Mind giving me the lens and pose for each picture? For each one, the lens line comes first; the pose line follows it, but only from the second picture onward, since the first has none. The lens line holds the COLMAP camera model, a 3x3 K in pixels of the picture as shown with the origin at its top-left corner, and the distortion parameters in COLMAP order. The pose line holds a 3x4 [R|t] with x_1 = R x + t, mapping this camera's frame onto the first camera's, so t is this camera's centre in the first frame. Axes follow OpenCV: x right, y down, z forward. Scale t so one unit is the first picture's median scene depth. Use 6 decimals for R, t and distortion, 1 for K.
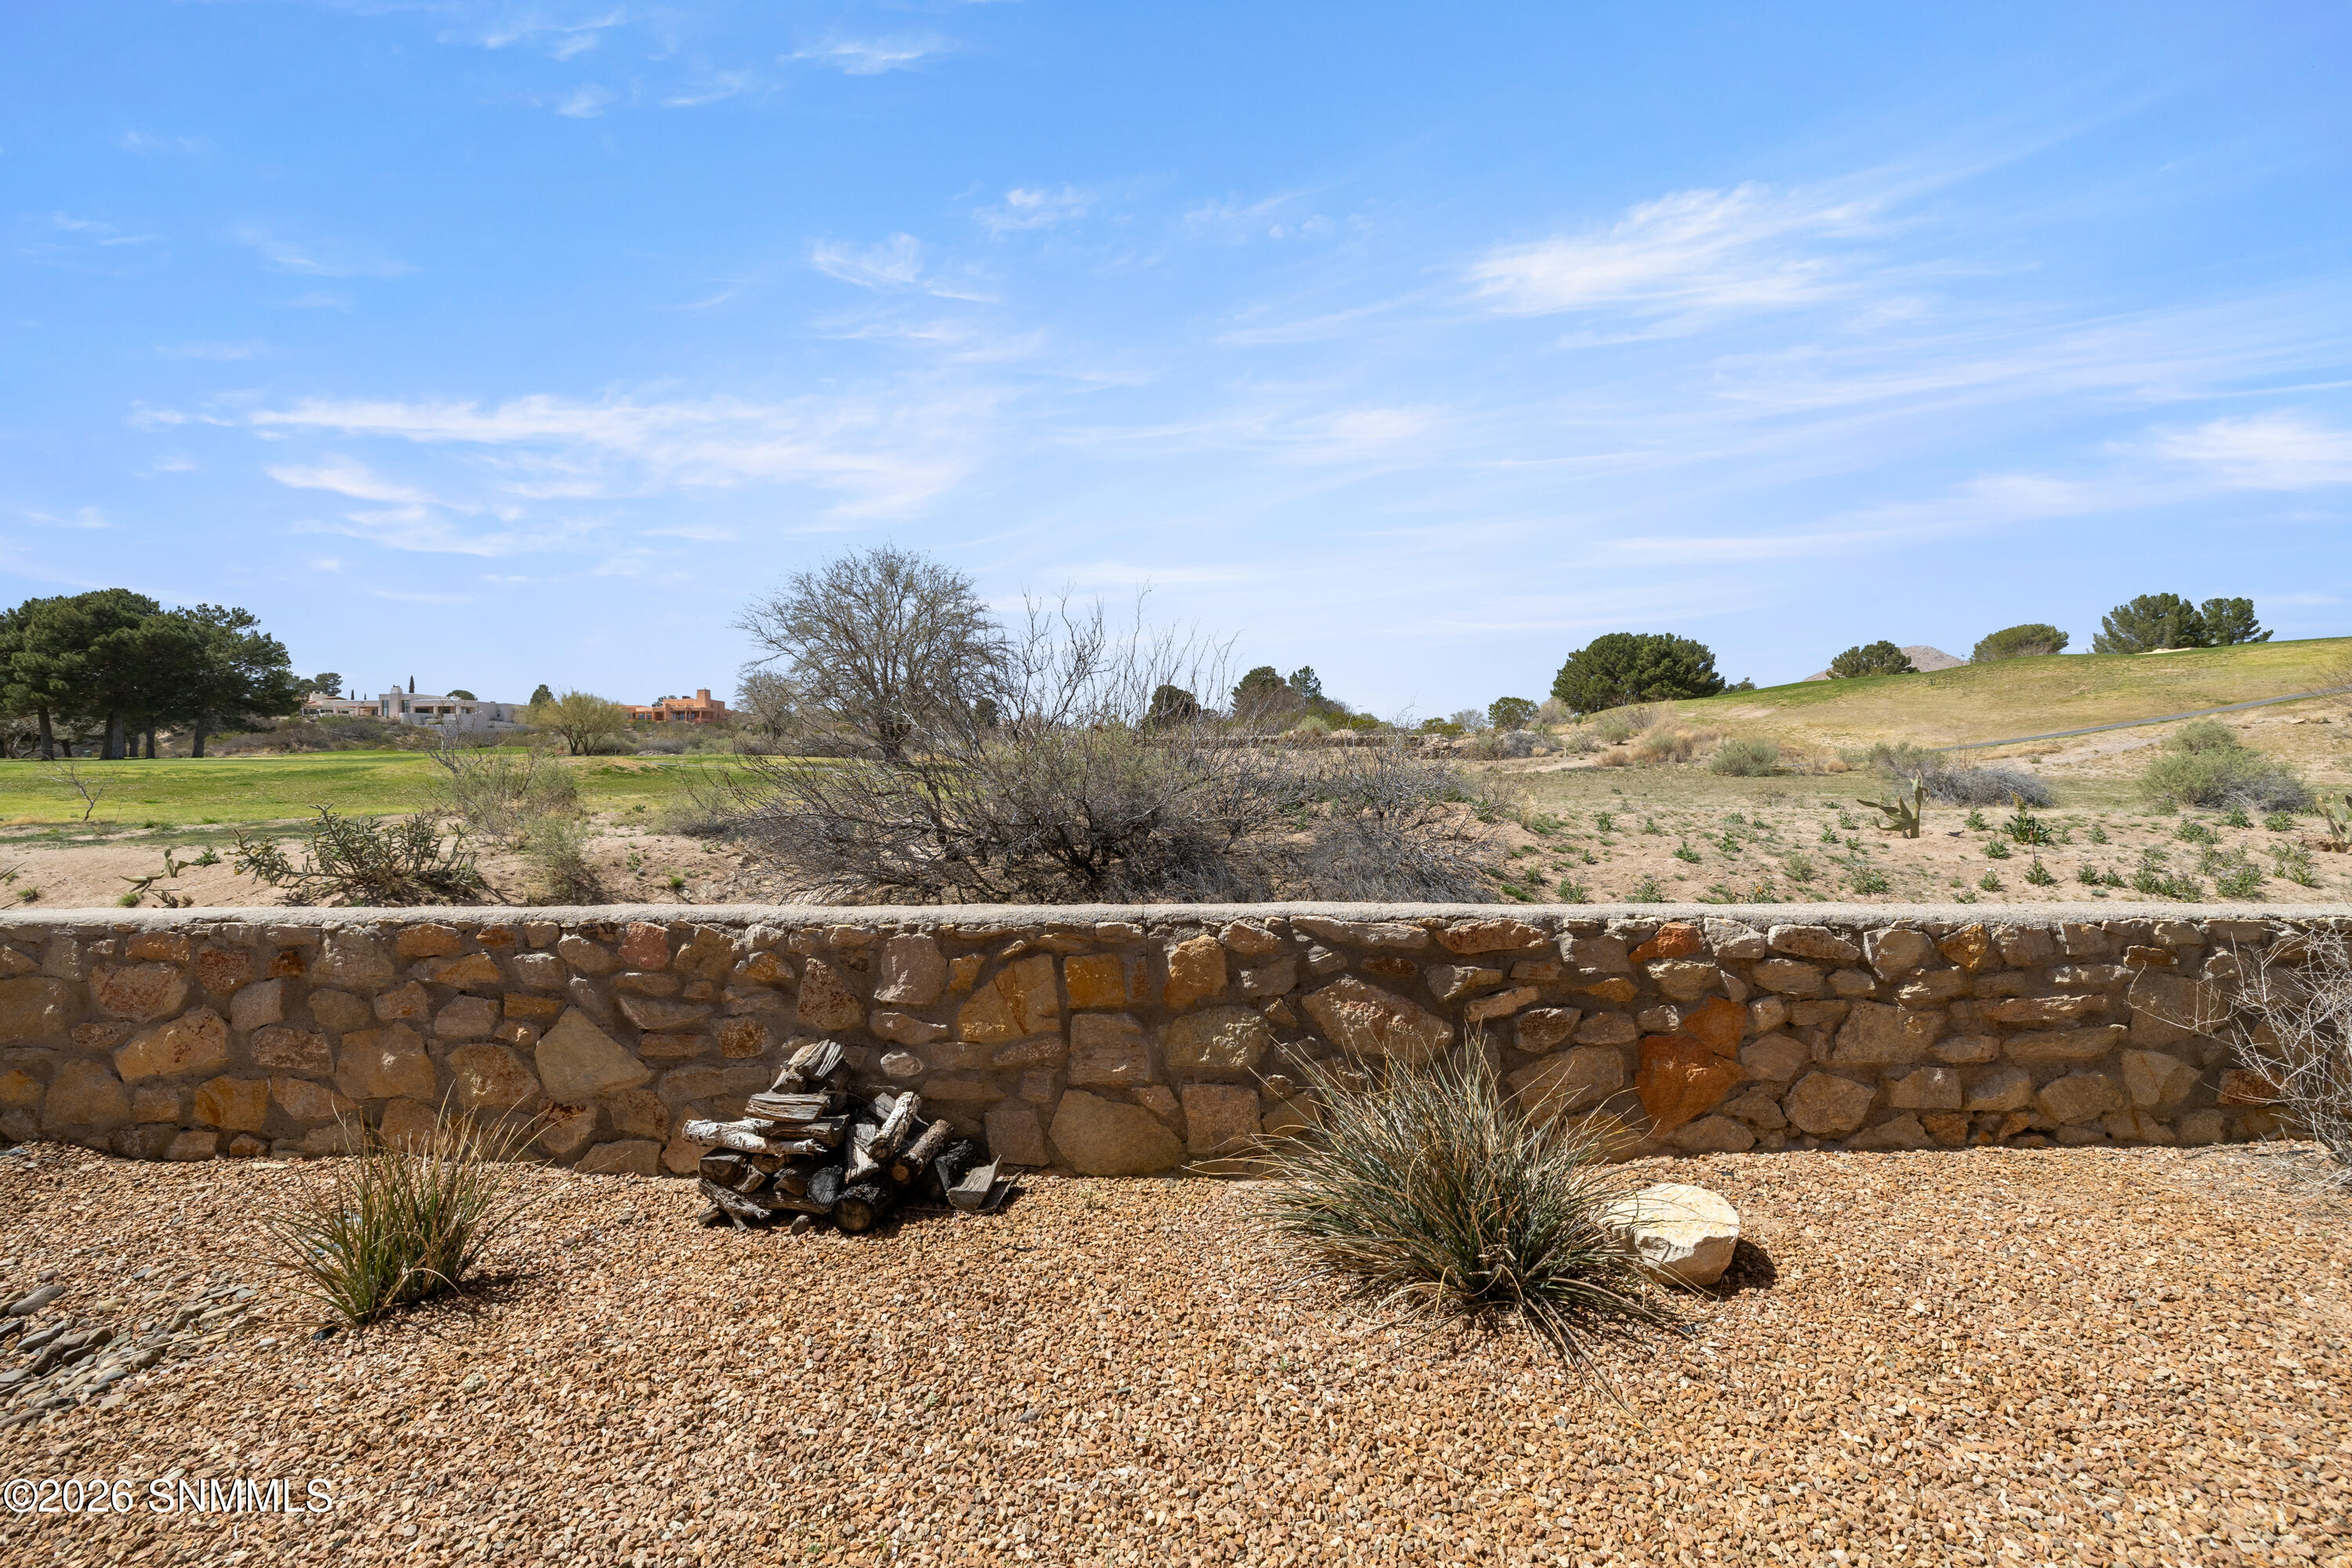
lens RADIAL K [[987.1, 0, 1170.2], [0, 987.1, 784.4], [0, 0, 1]] dist [0.002499, -0.000582]
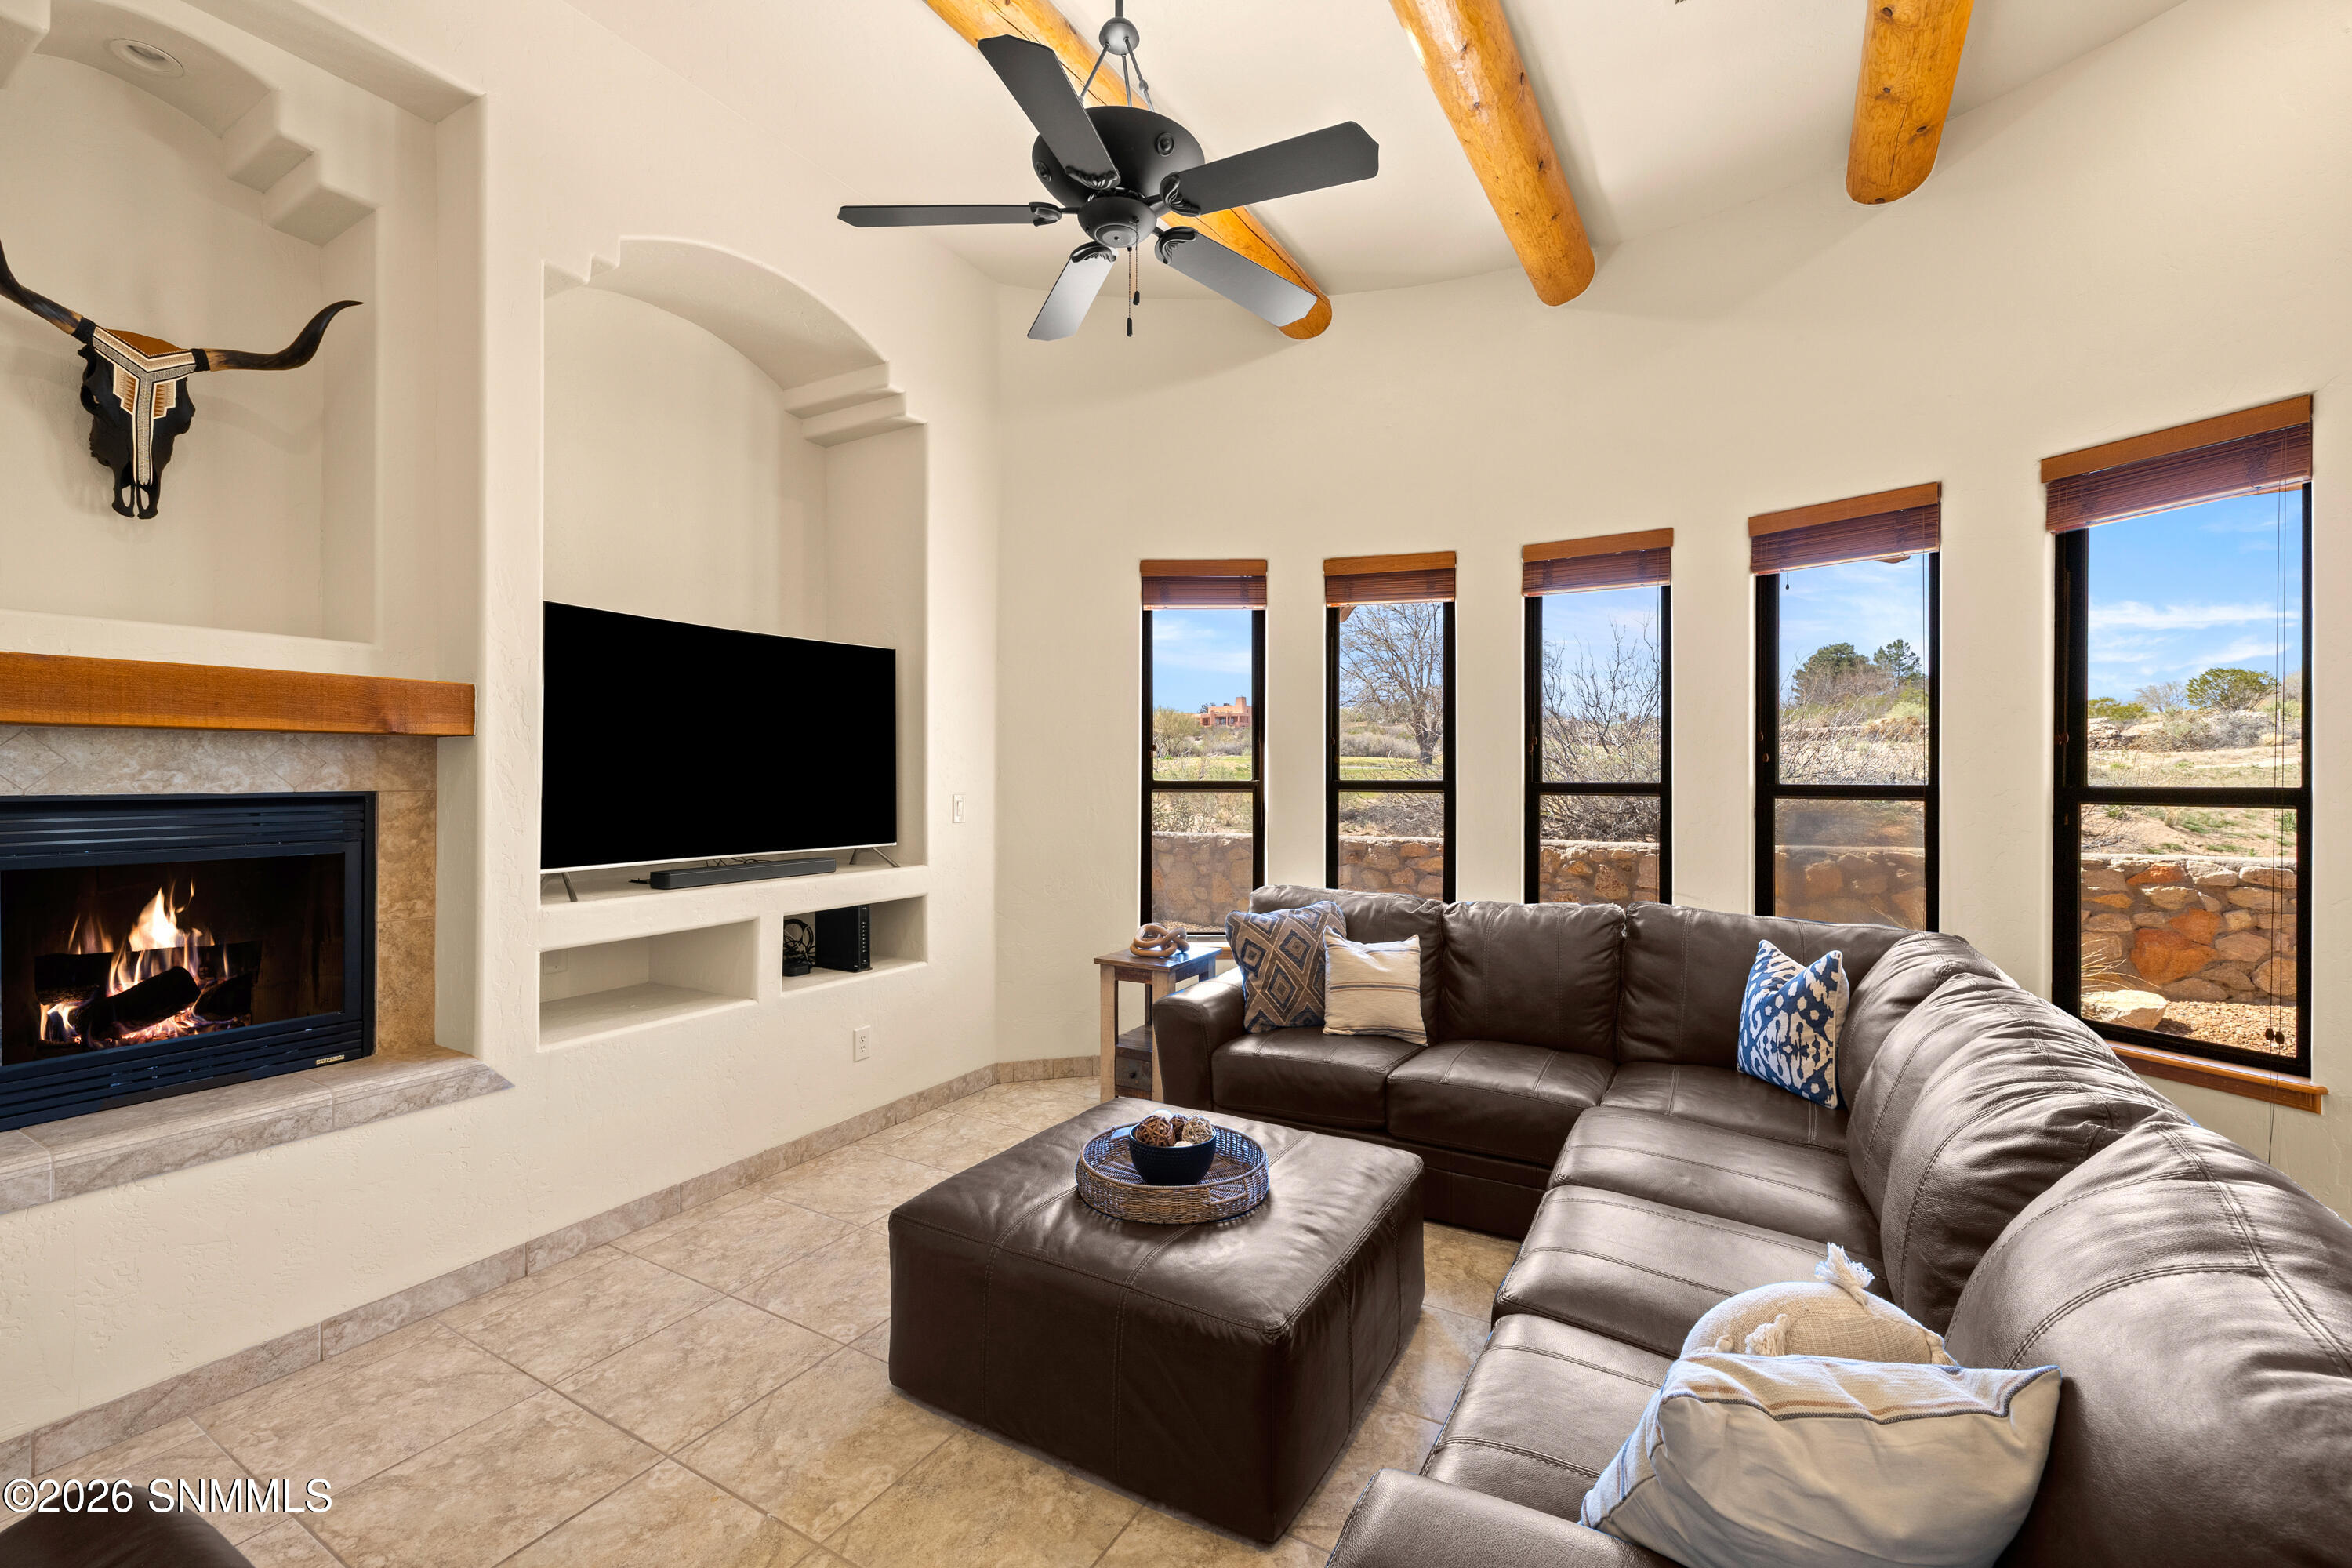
lens RADIAL K [[987.1, 0, 1174.7], [0, 987.1, 774.8], [0, 0, 1]] dist [0.002499, -0.000582]
pose [[0.879645, -0.002027, -0.475626, -0.031325], [-0.001005, 0.999981, -0.006120, 0.000263], [0.475629, 0.005861, 0.879626, -0.237830]]
